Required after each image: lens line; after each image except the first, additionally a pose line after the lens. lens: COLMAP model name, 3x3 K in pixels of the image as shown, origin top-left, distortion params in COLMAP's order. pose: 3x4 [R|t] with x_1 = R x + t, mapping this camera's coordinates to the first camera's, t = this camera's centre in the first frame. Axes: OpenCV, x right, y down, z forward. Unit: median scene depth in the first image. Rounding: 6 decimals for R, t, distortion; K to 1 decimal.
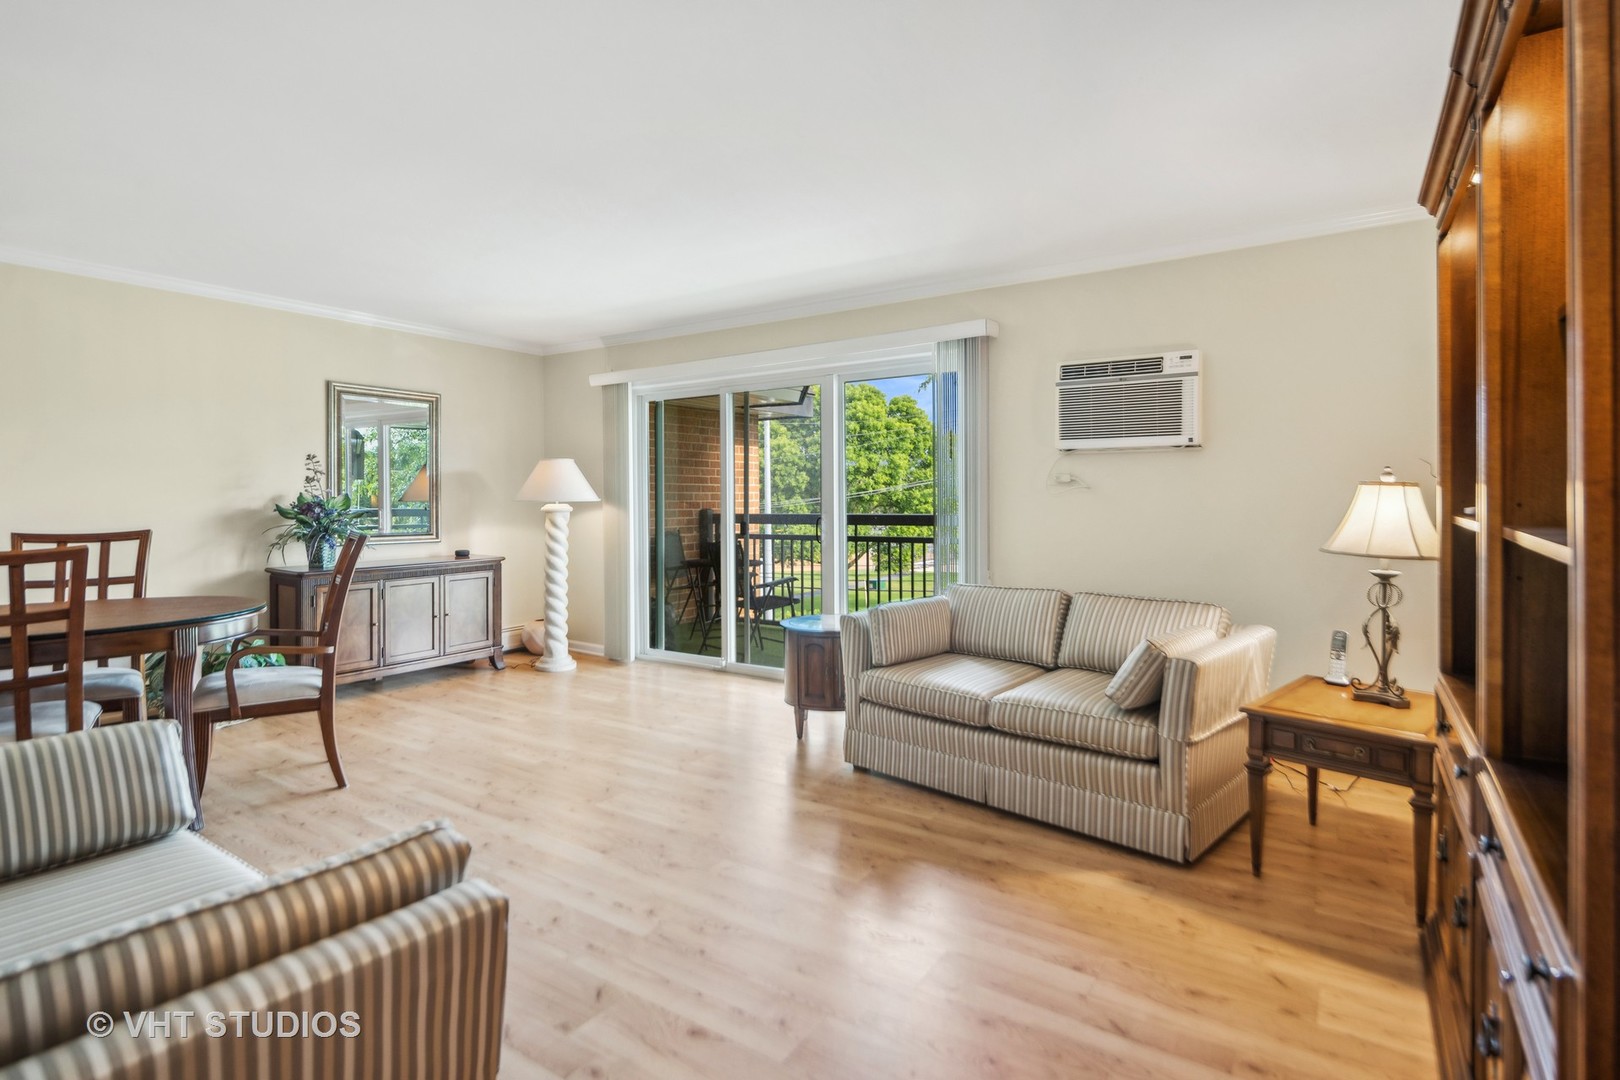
lens RADIAL K [[777.6, 0, 781.6], [0, 777.6, 508.7], [0, 0, 1]] dist [0.003229, -0.002643]
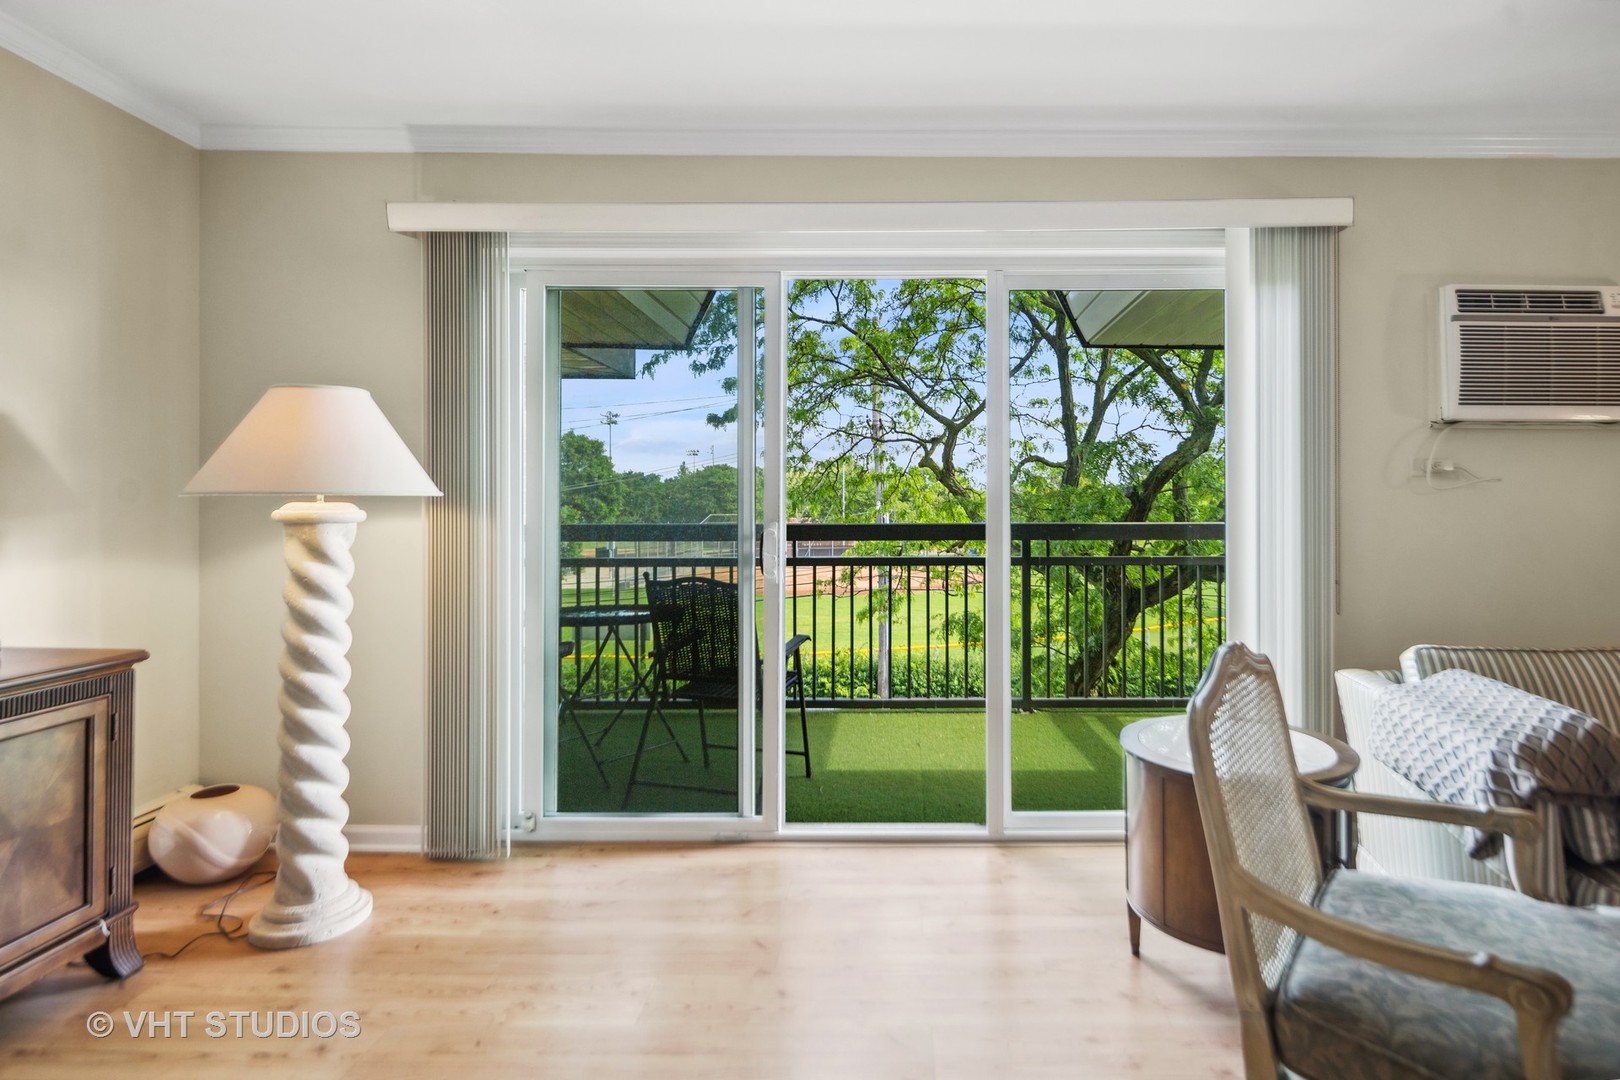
lens RADIAL K [[777.6, 0, 870.1], [0, 777.6, 513.2], [0, 0, 1]] dist [0.003229, -0.002643]
pose [[0.826952, 0.003134, 0.562264, -0.281386], [0.000739, 0.999978, -0.006660, 0.003013], [-0.562272, 0.005923, 0.826931, 0.522158]]
